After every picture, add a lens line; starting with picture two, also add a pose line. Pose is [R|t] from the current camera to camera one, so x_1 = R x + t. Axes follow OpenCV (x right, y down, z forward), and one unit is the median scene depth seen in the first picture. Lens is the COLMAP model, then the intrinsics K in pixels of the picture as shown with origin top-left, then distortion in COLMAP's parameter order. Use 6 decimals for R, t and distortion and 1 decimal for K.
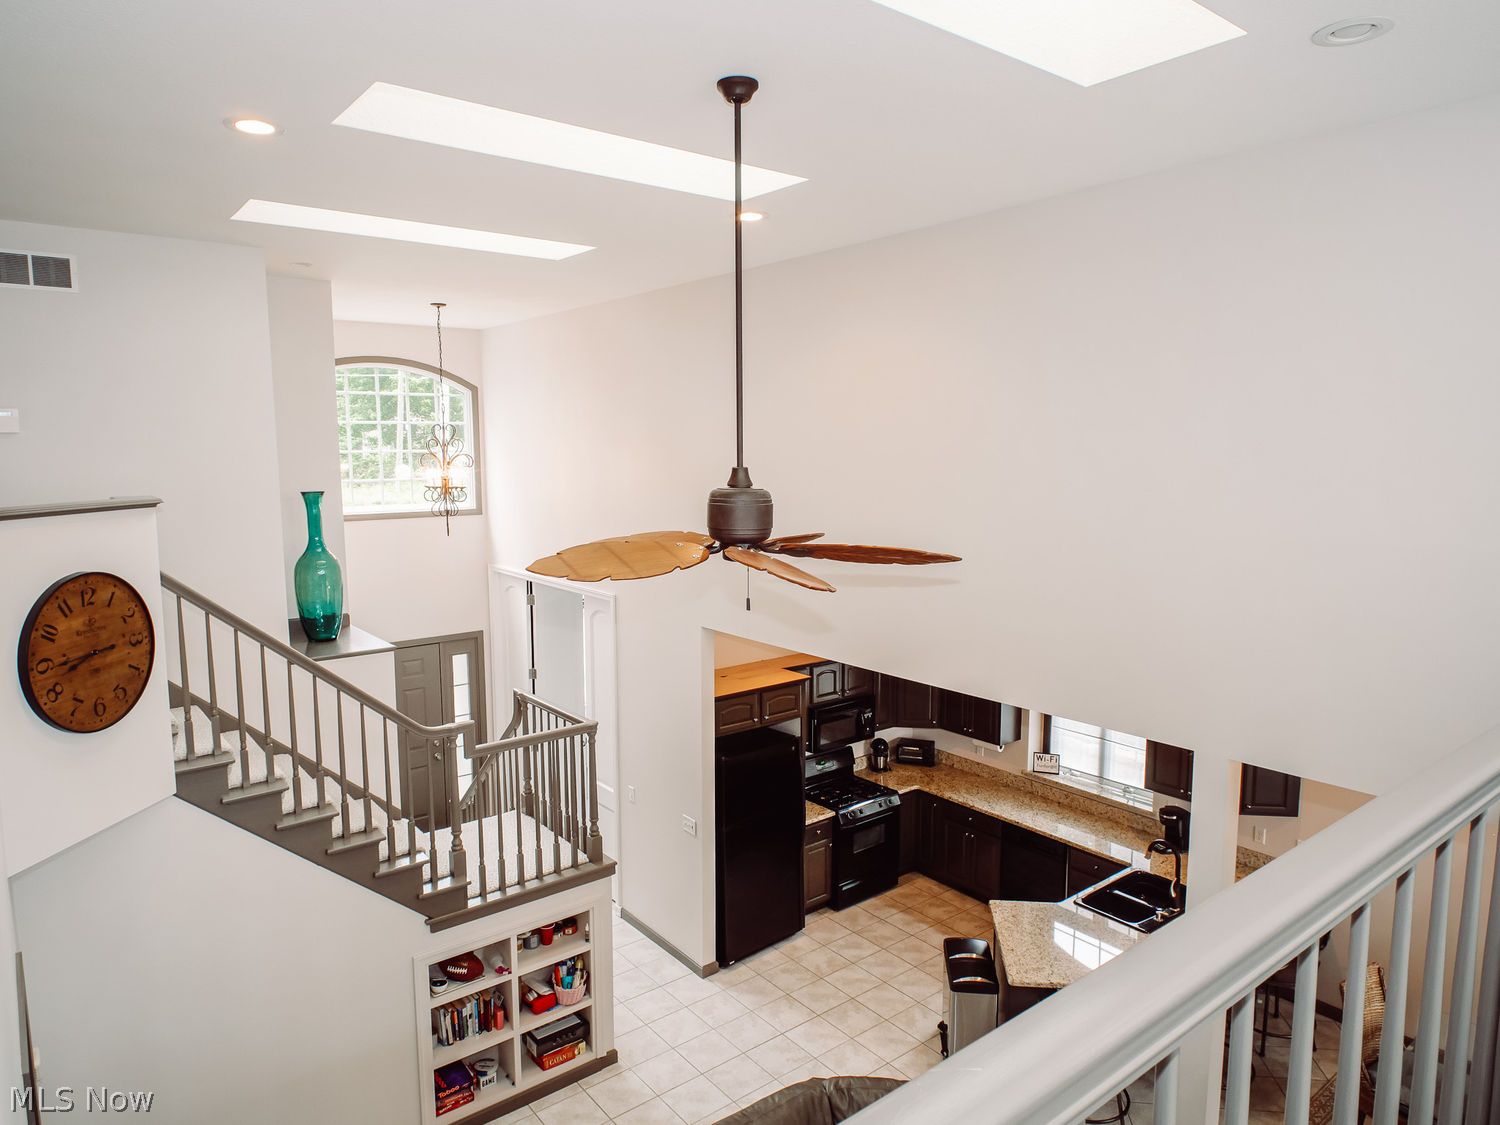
lens RADIAL K [[952.9, 0, 750.0], [0, 952.9, 562.5], [0, 0, 1]] dist [0.001796, -0.000782]
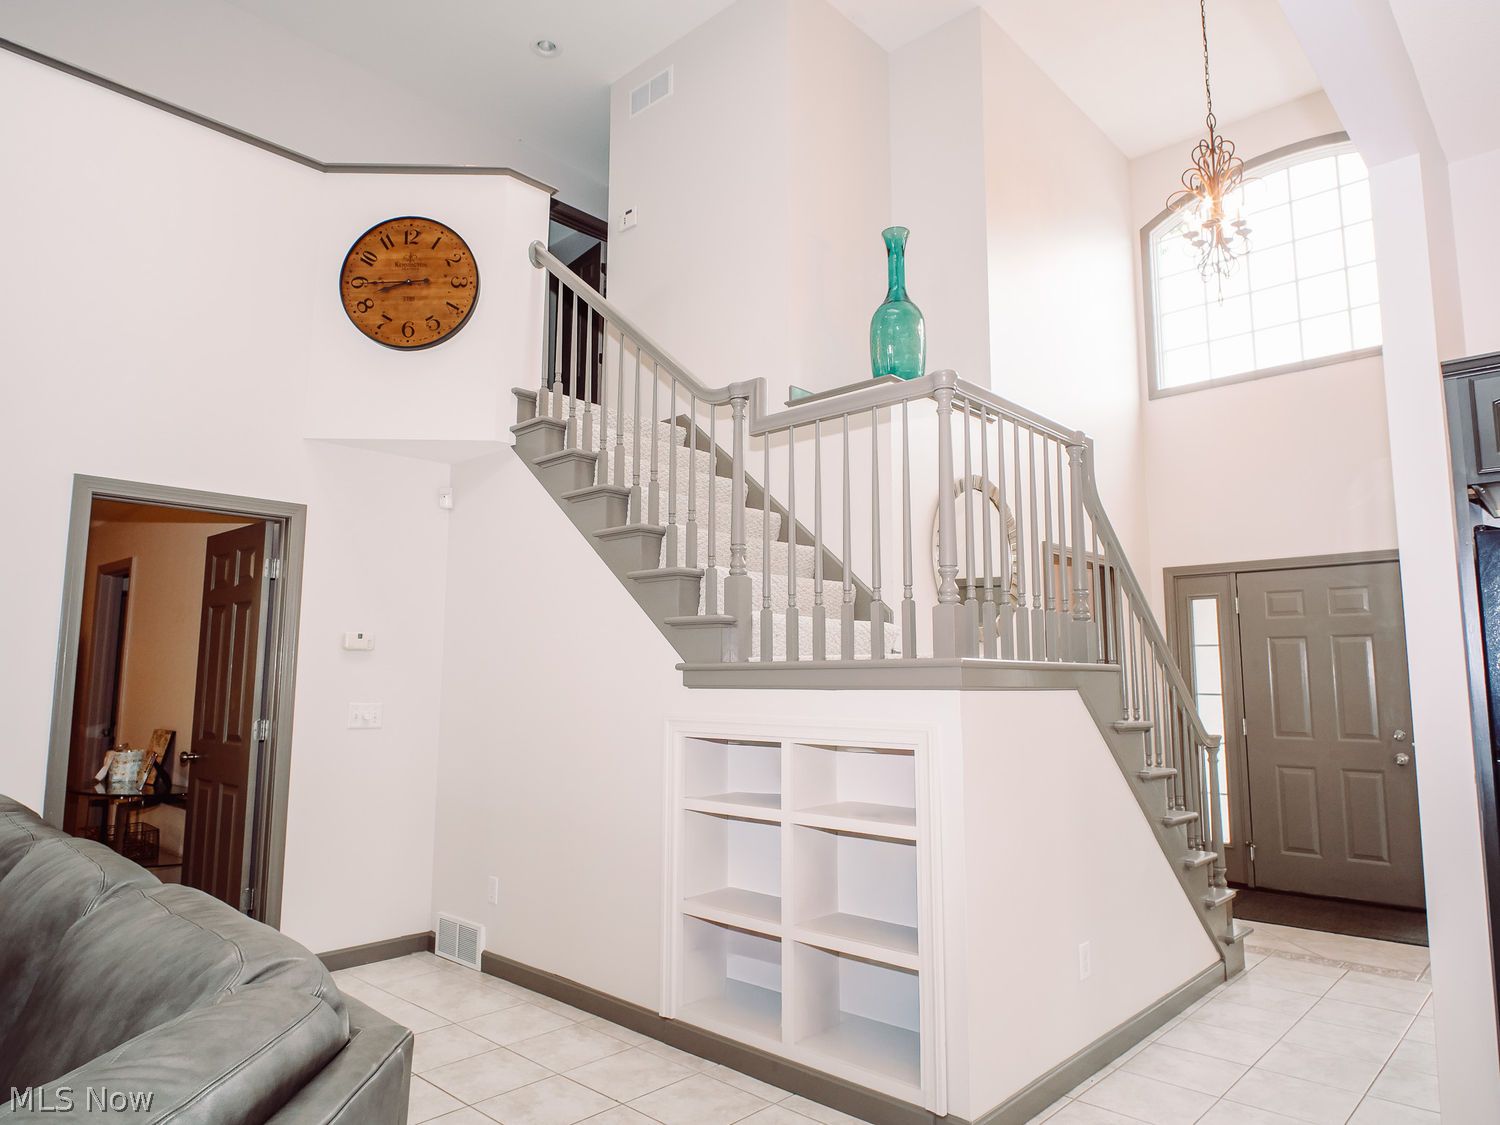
lens RADIAL K [[952.9, 0, 750.0], [0, 952.9, 562.5], [0, 0, 1]] dist [0.001796, -0.000782]
pose [[0.145862, -0.116041, -0.982476, 0.347549], [-0.121746, 0.983443, -0.134230, 0.393616], [0.981785, 0.139191, 0.129319, 0.960881]]
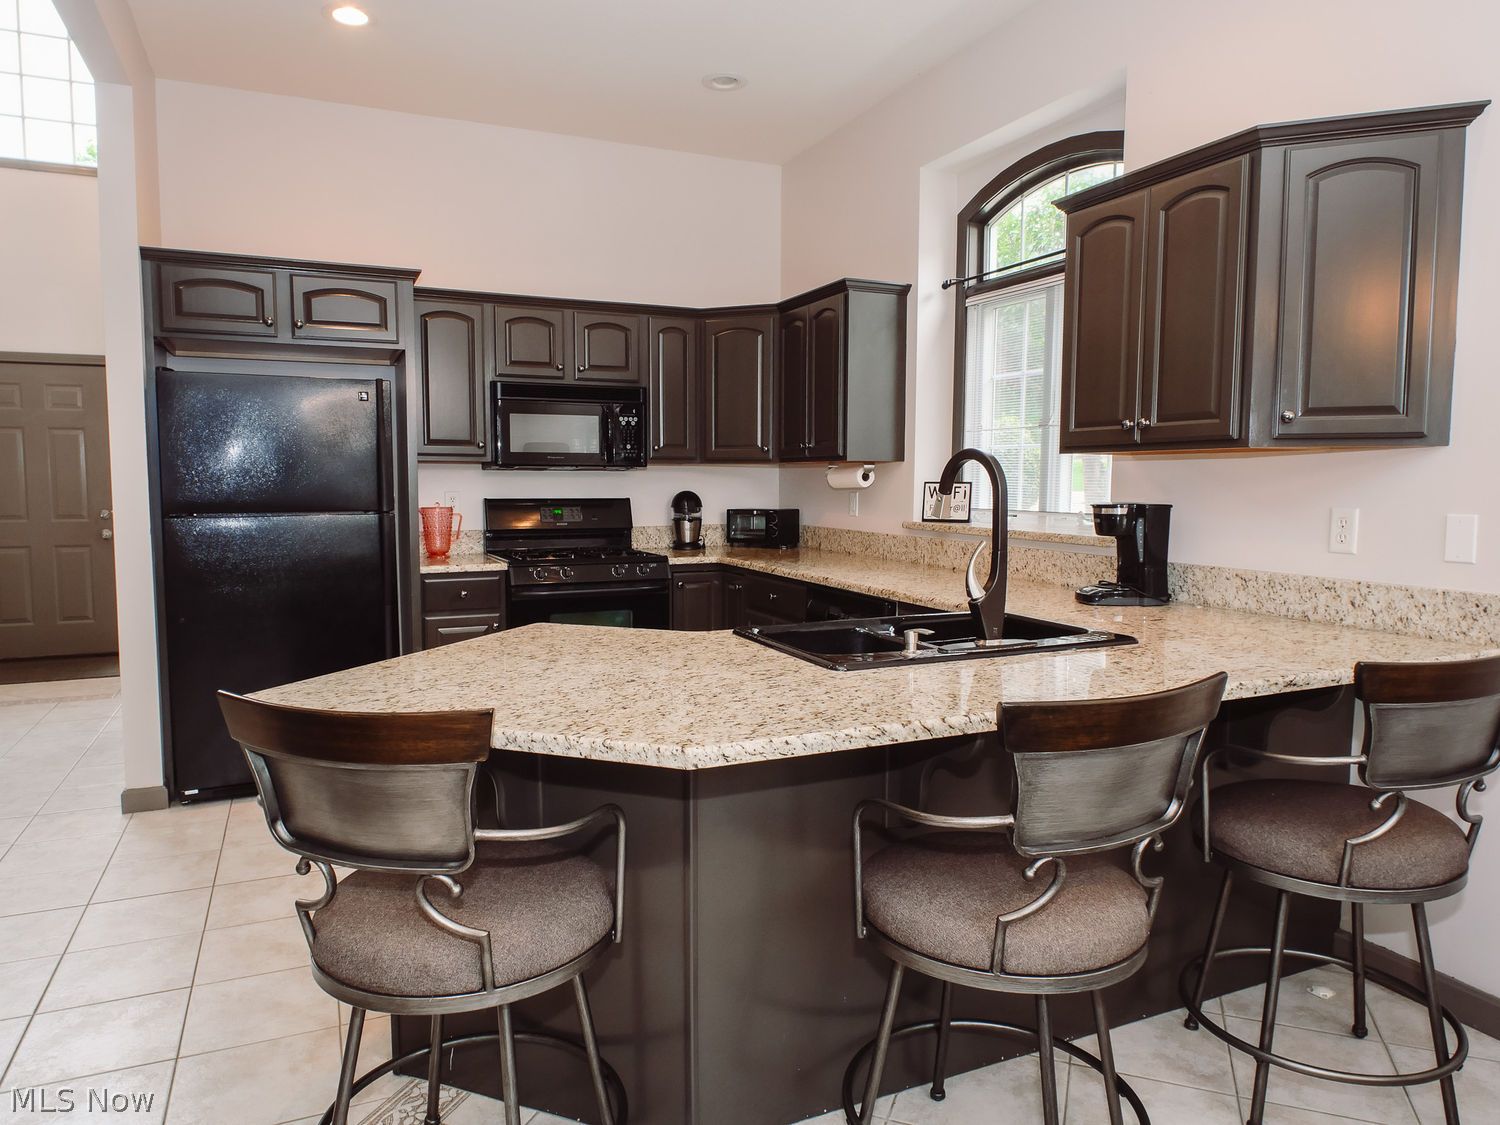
lens RADIAL K [[998.1, 0, 741.7], [0, 998.1, 561.5], [0, 0, 1]] dist [-0.005613, -0.003222]
pose [[0.967401, 0.030189, -0.251442, 0.542498], [-0.039040, 0.998779, -0.030288, 0.417538], [0.250221, 0.039117, 0.967398, 0.772095]]
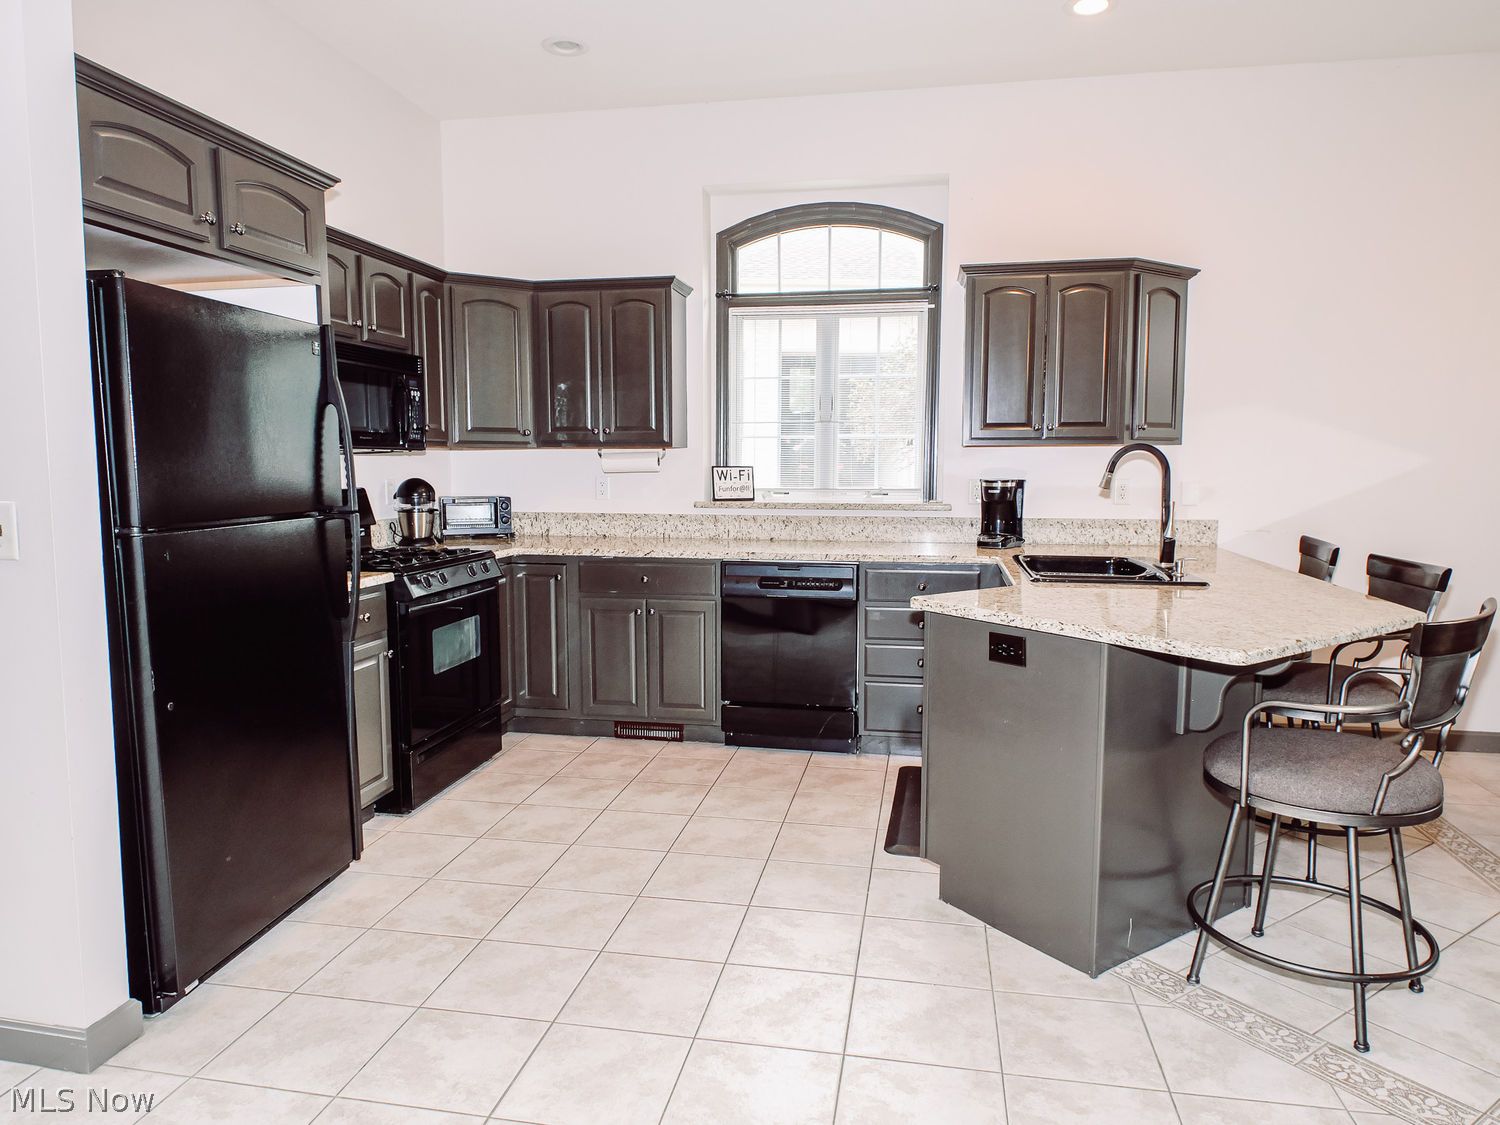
lens RADIAL K [[984.0, 0, 736.2], [0, 984.0, 564.0], [0, 0, 1]] dist [0.006063, -0.000154]
pose [[0.758589, -0.057639, 0.649015, -0.115216], [0.072534, 0.997359, 0.003795, 0.410968], [-0.647519, 0.044197, 0.760766, 0.888932]]
